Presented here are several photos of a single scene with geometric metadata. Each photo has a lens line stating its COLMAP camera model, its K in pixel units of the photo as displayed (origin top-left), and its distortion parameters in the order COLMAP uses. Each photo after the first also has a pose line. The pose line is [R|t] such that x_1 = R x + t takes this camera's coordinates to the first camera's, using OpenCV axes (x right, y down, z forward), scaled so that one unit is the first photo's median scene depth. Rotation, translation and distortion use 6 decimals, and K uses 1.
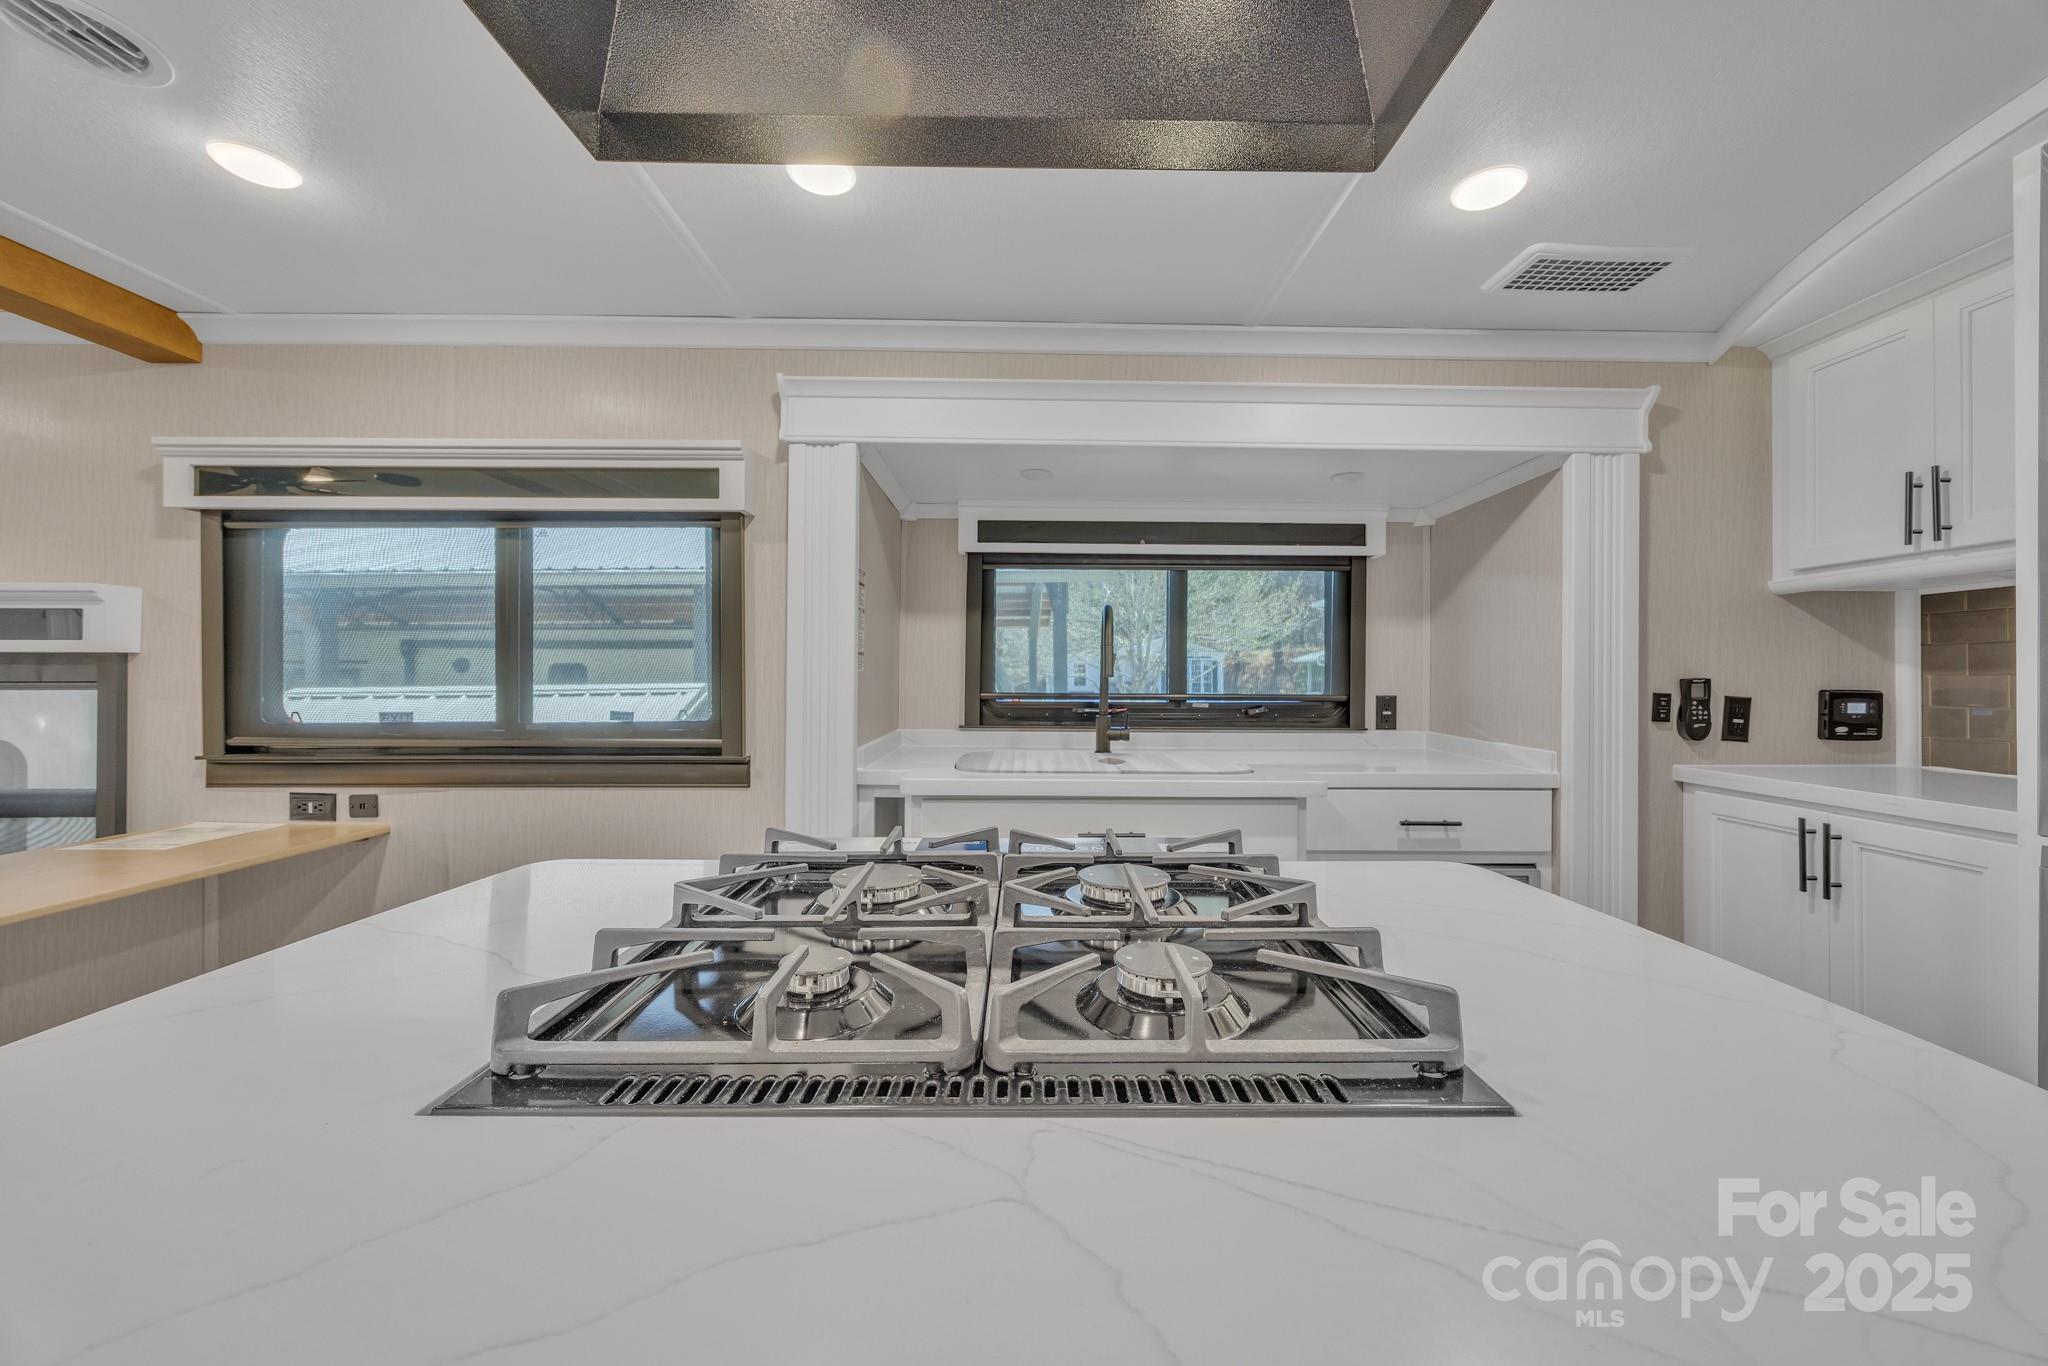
lens RADIAL K [[817.6, 0, 1026.2], [0, 817.6, 689.3], [0, 0, 1]] dist [0.000060, -0.000025]
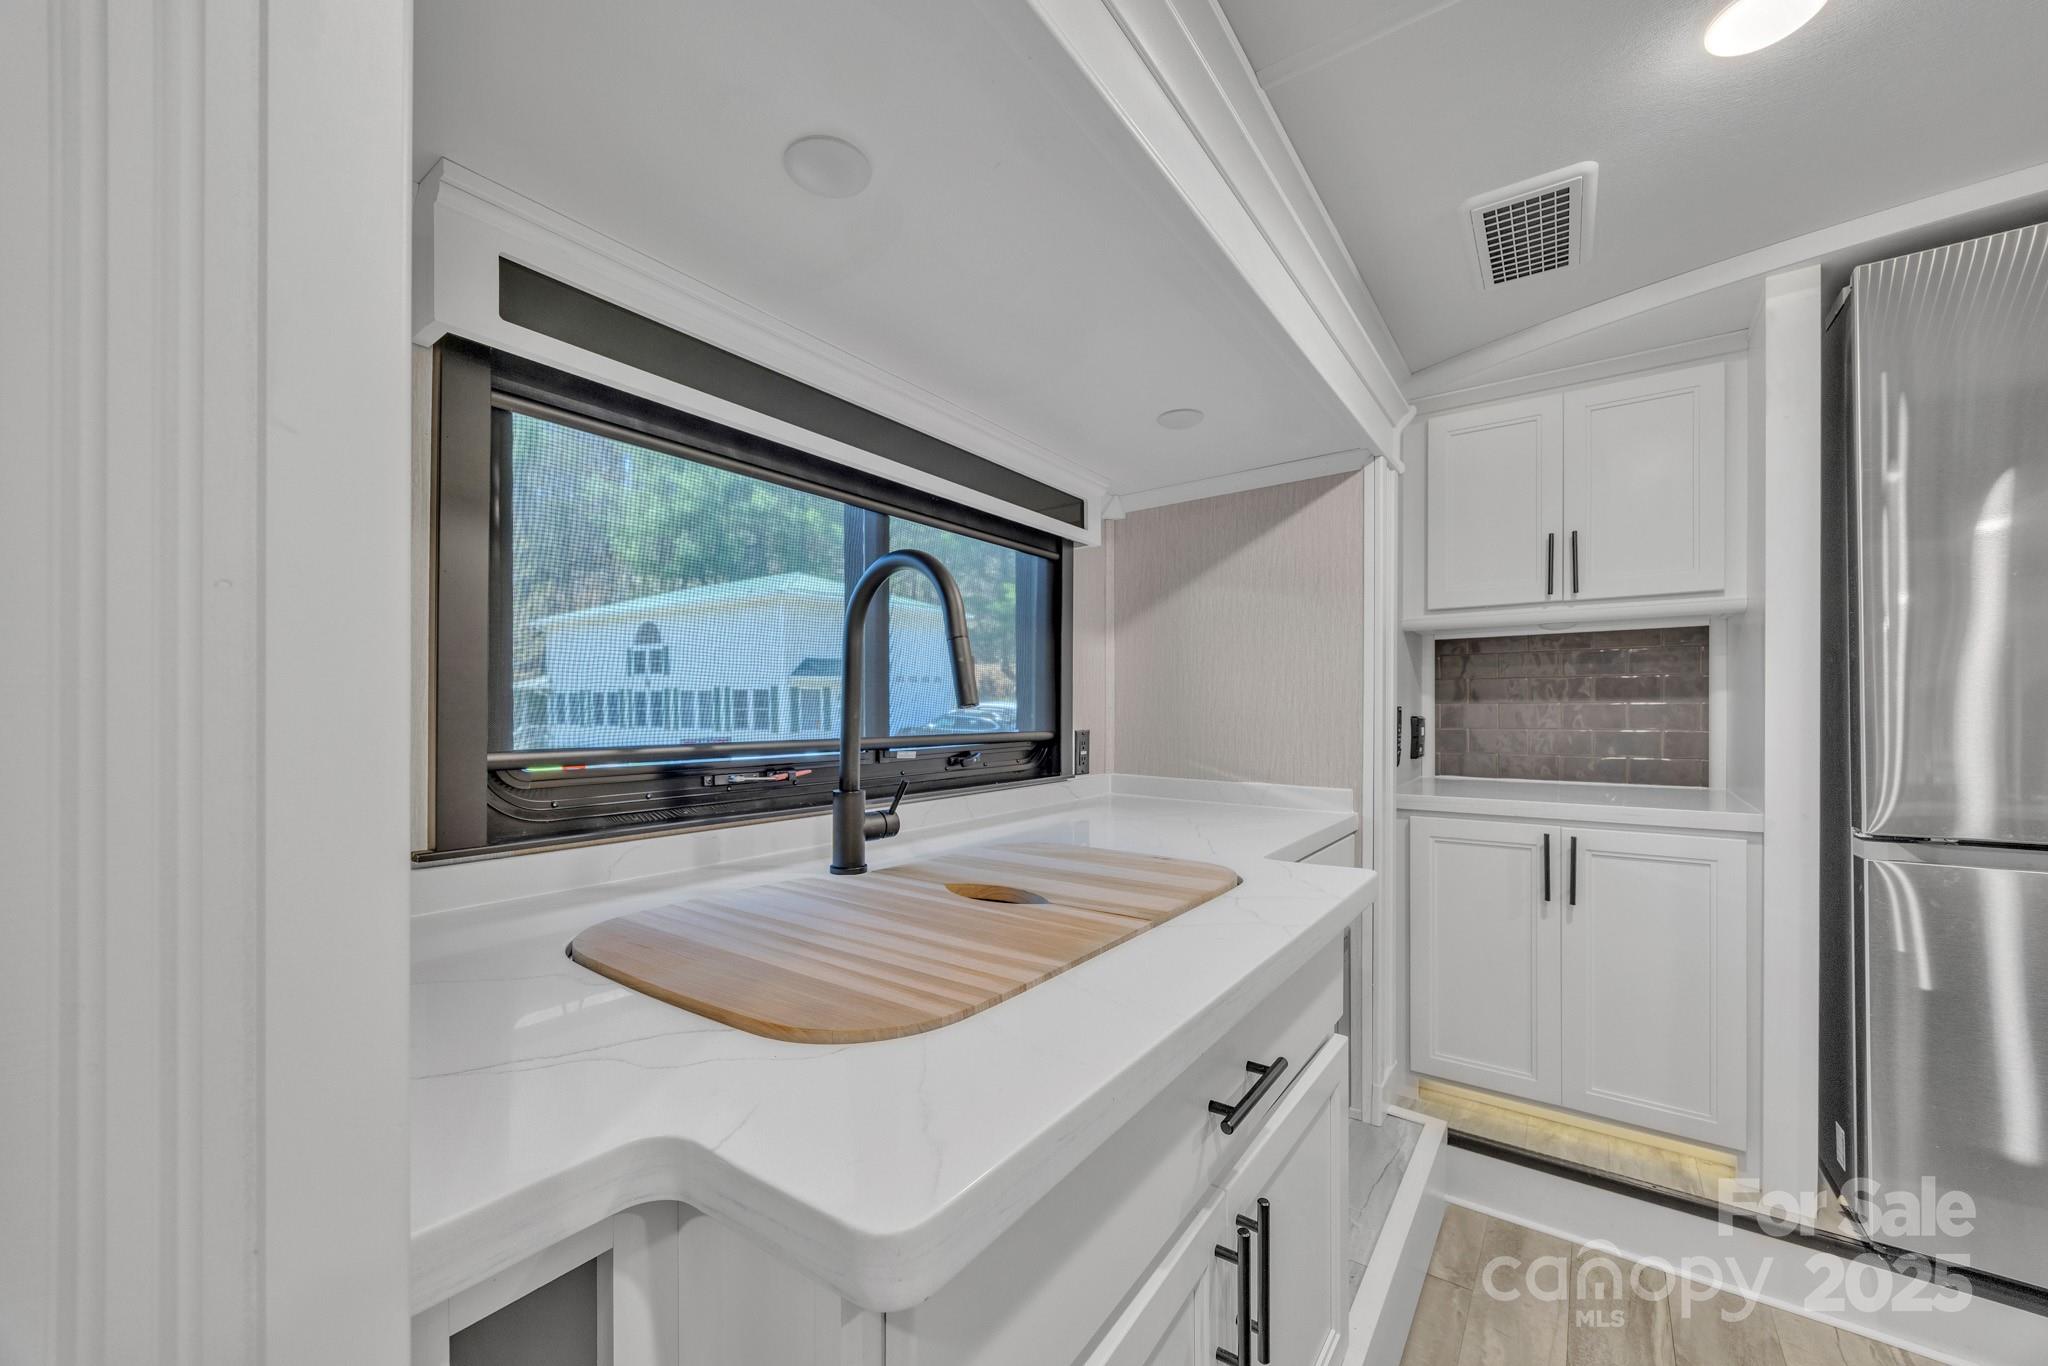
lens RADIAL K [[817.6, 0, 1026.2], [0, 817.6, 689.3], [0, 0, 1]] dist [0.000060, -0.000025]
pose [[0.555076, 0.016786, 0.831630, -0.228994], [0.015328, 0.999420, -0.030404, -0.008380], [-0.831659, 0.029624, 0.554497, 0.647562]]
